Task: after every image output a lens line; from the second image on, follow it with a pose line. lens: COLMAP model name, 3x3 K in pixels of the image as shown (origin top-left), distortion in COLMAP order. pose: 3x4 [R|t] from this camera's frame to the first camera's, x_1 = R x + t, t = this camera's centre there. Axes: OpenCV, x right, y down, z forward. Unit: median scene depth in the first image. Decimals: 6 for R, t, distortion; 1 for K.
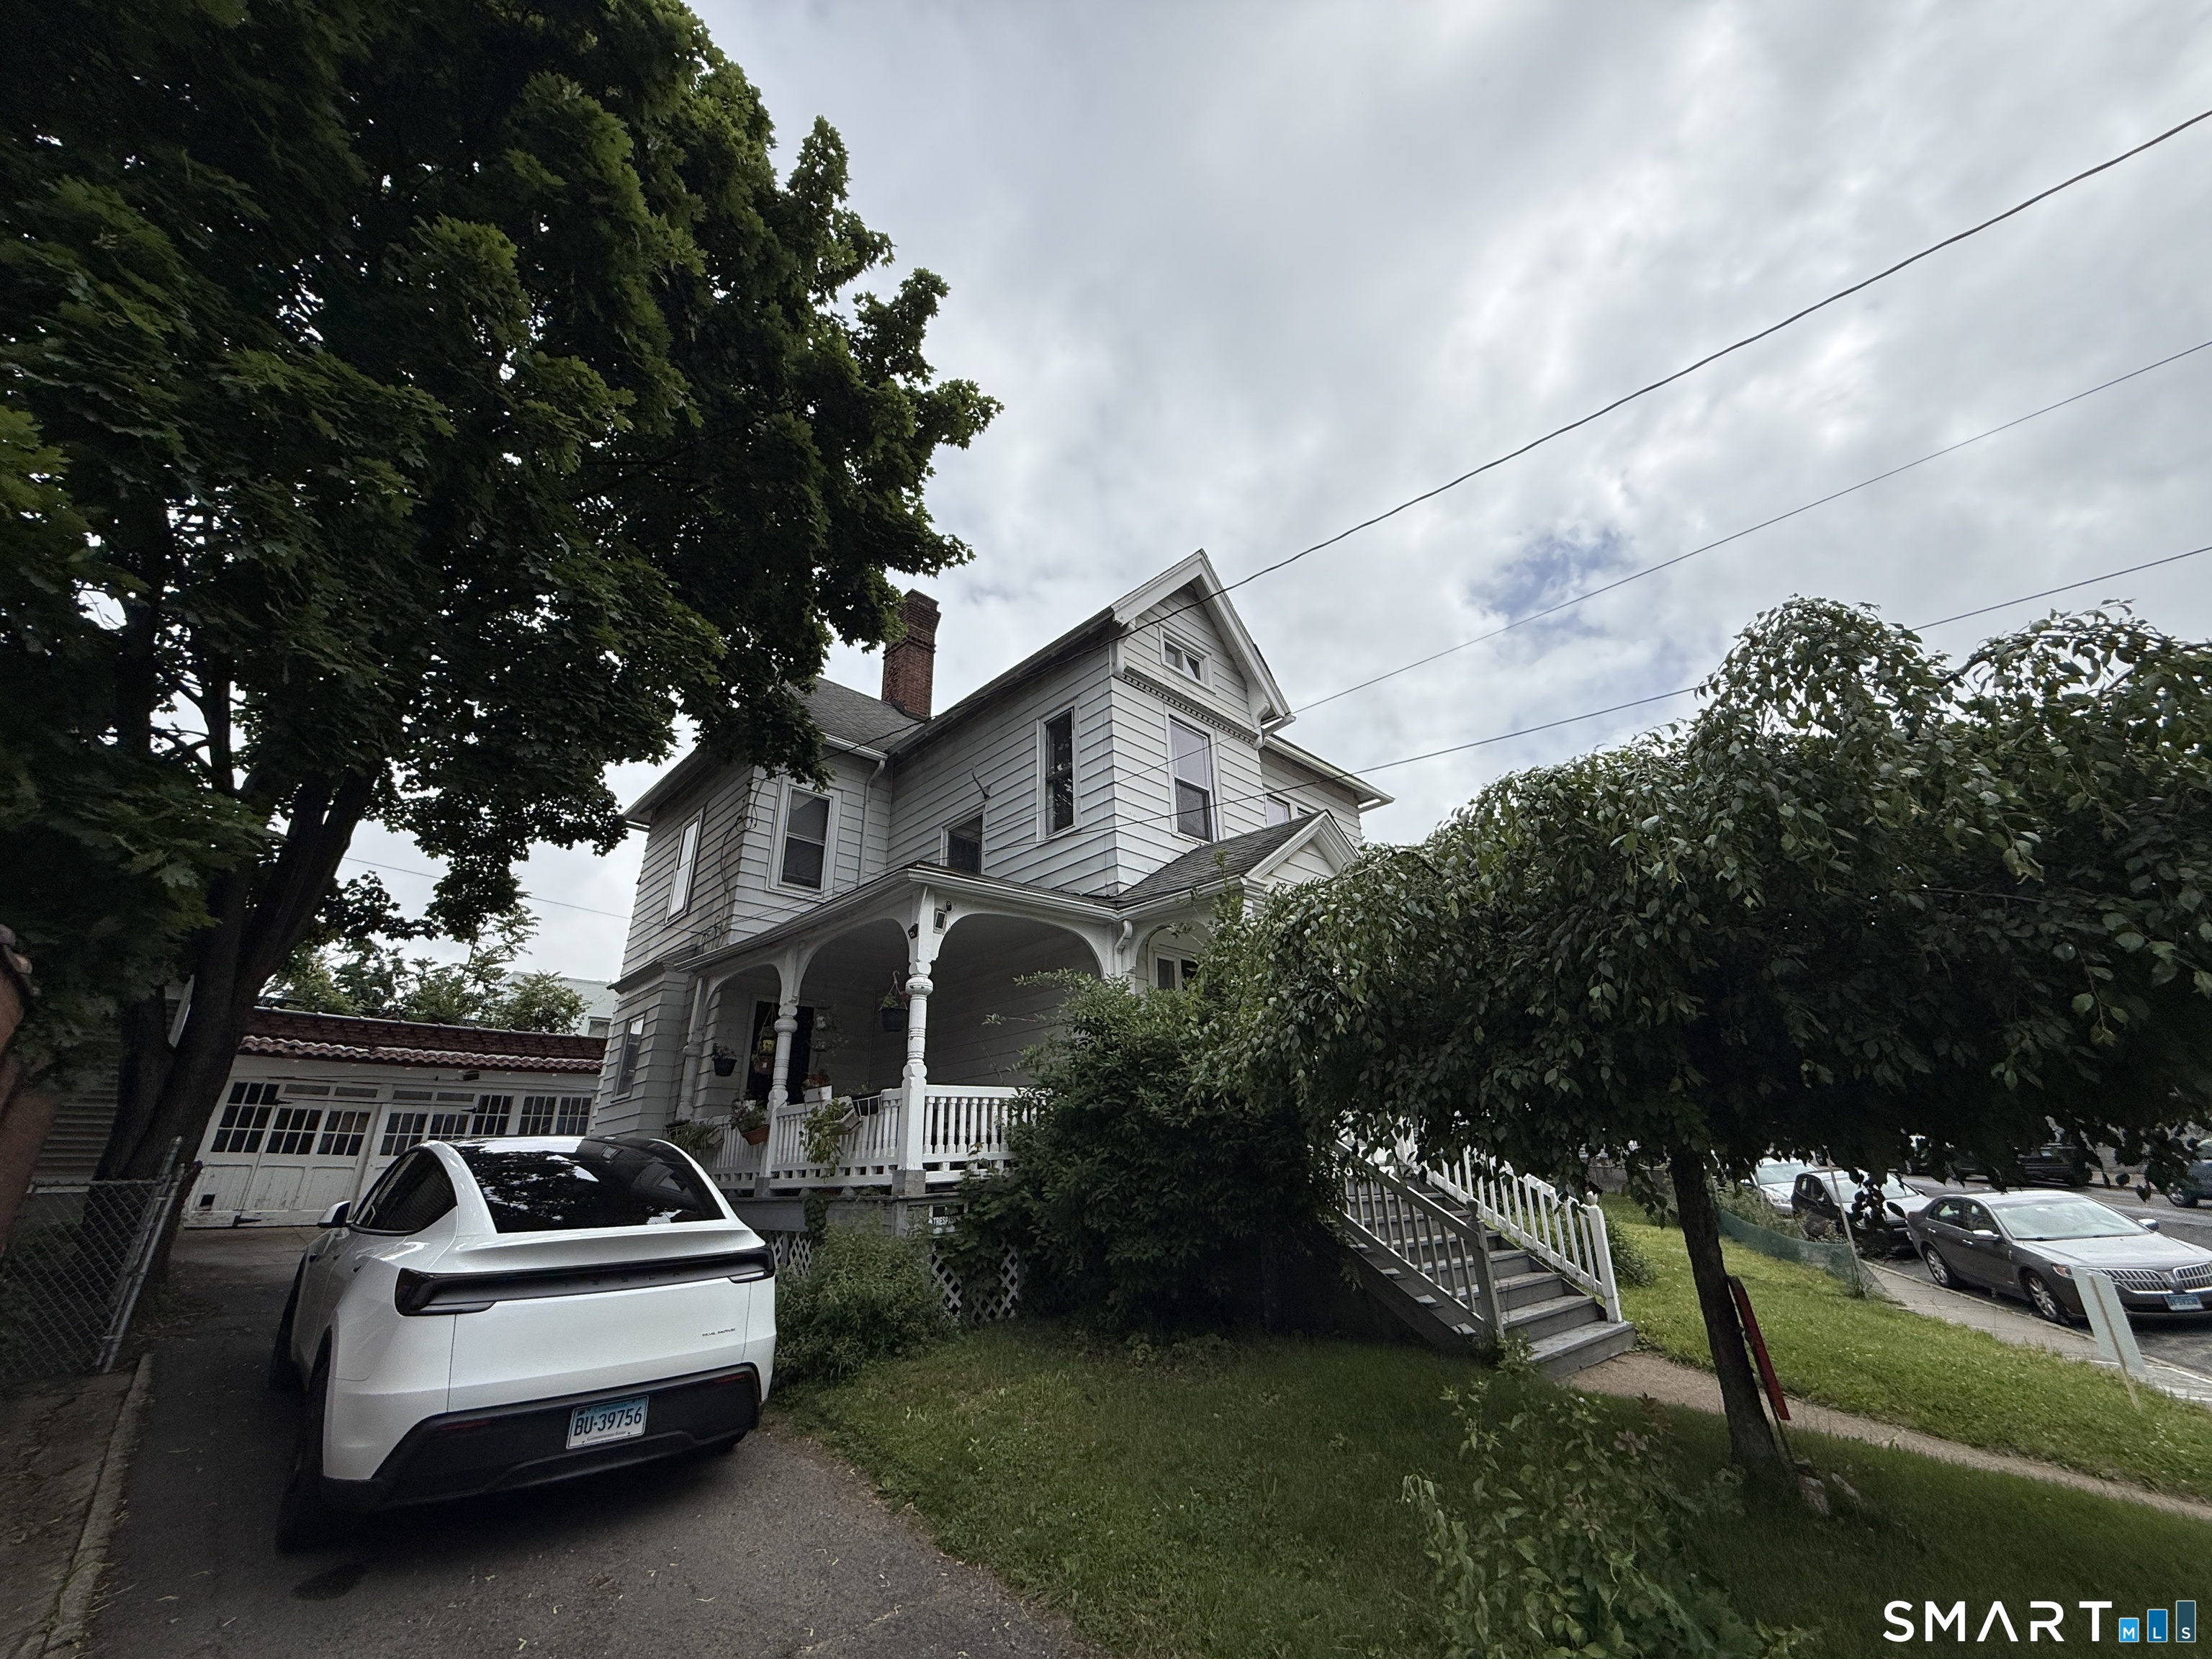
lens RADIAL K [[878.2, 0, 1108.6], [0, 878.2, 824.9], [0, 0, 1]] dist [0.000612, -0.000441]
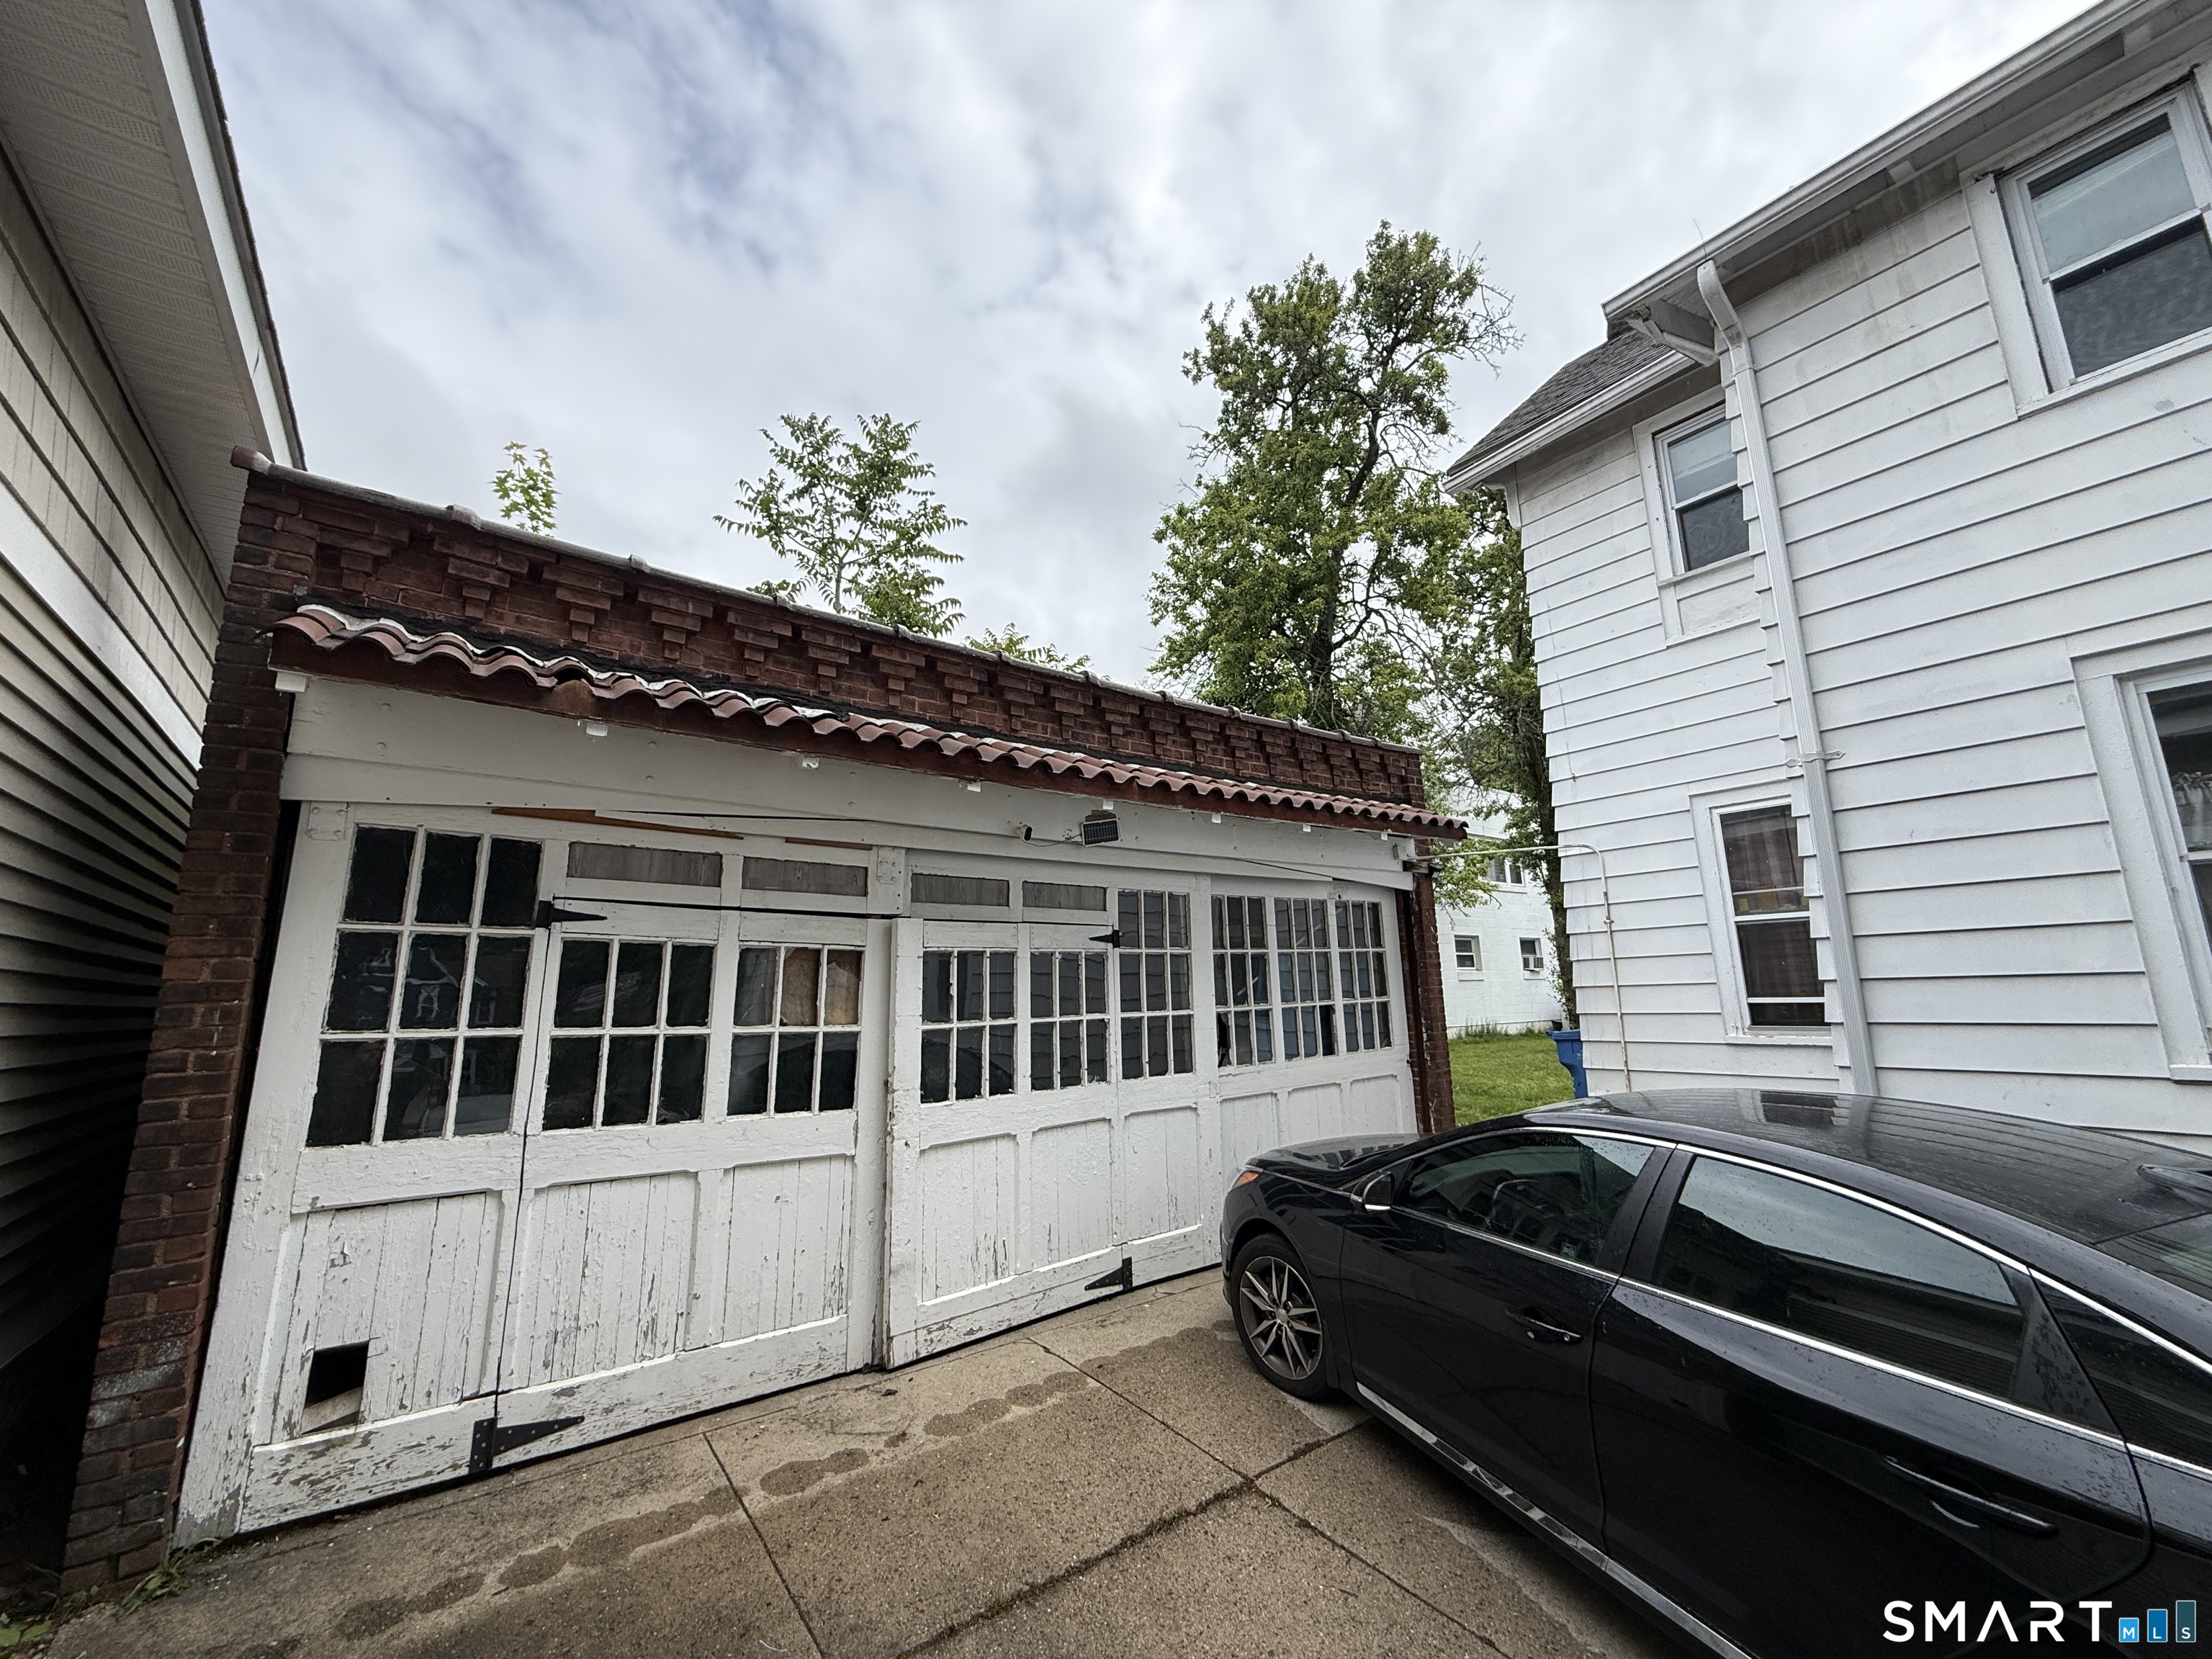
lens RADIAL K [[878.2, 0, 1107.6], [0, 878.2, 818.8], [0, 0, 1]] dist [0.000612, -0.000441]
pose [[0.995254, -0.025593, -0.093886, -0.770623], [0.042599, 0.982025, 0.183882, 0.252763], [0.087492, -0.187009, 0.978454, 0.784754]]
